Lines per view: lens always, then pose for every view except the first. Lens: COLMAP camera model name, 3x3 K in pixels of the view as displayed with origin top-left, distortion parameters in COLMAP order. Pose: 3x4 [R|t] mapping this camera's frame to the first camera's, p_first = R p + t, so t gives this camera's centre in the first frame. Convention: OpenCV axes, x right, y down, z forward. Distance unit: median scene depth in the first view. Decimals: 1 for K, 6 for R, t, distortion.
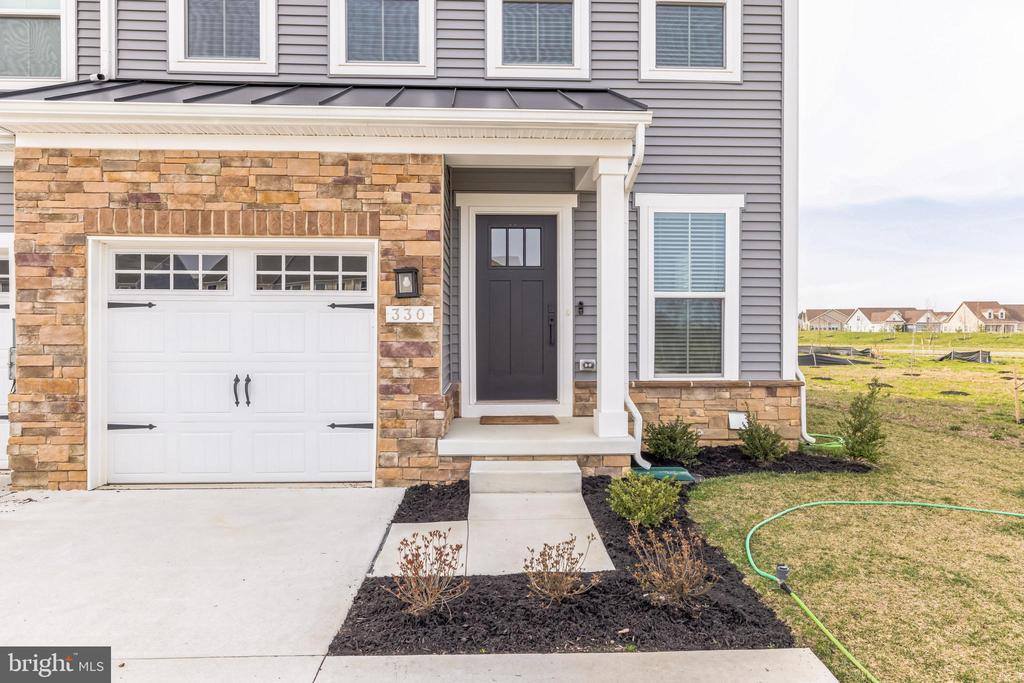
lens RADIAL K [[642.3, 0, 512.0], [0, 642.3, 341.5], [0, 0, 1]] dist [-0.000833, 0.000034]
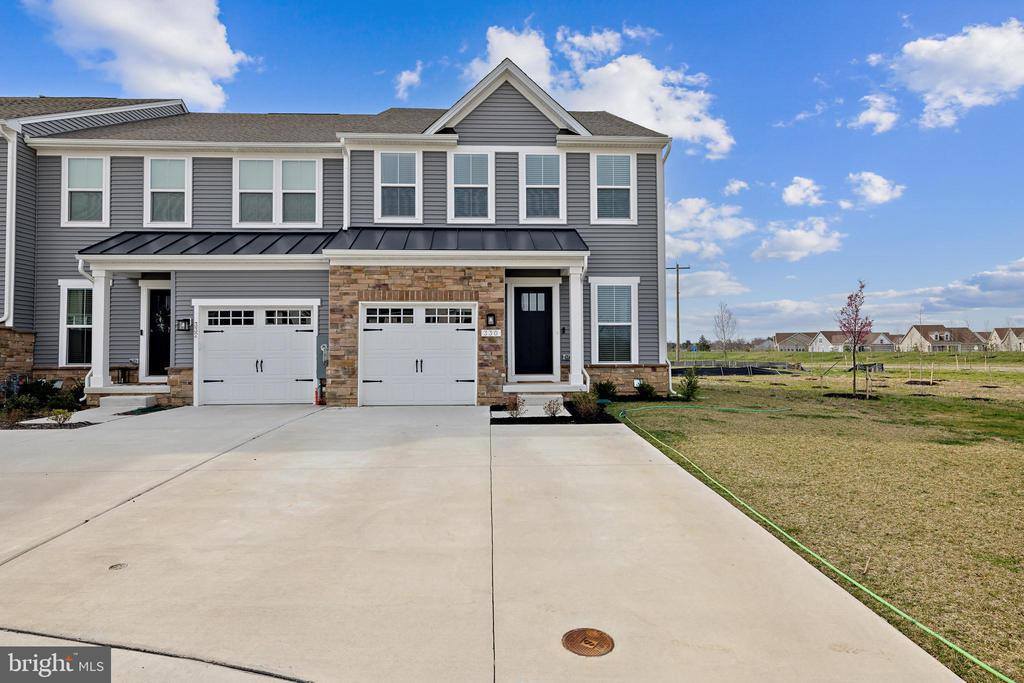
lens RADIAL K [[589.1, 0, 512.0], [0, 589.1, 341.5], [0, 0, 1]] dist [0.000219, -0.000084]
pose [[0.999981, -0.005055, 0.003499, -0.086719], [0.005183, 0.999281, -0.037559, 0.069652], [-0.003306, 0.037576, 0.999288, -1.157655]]
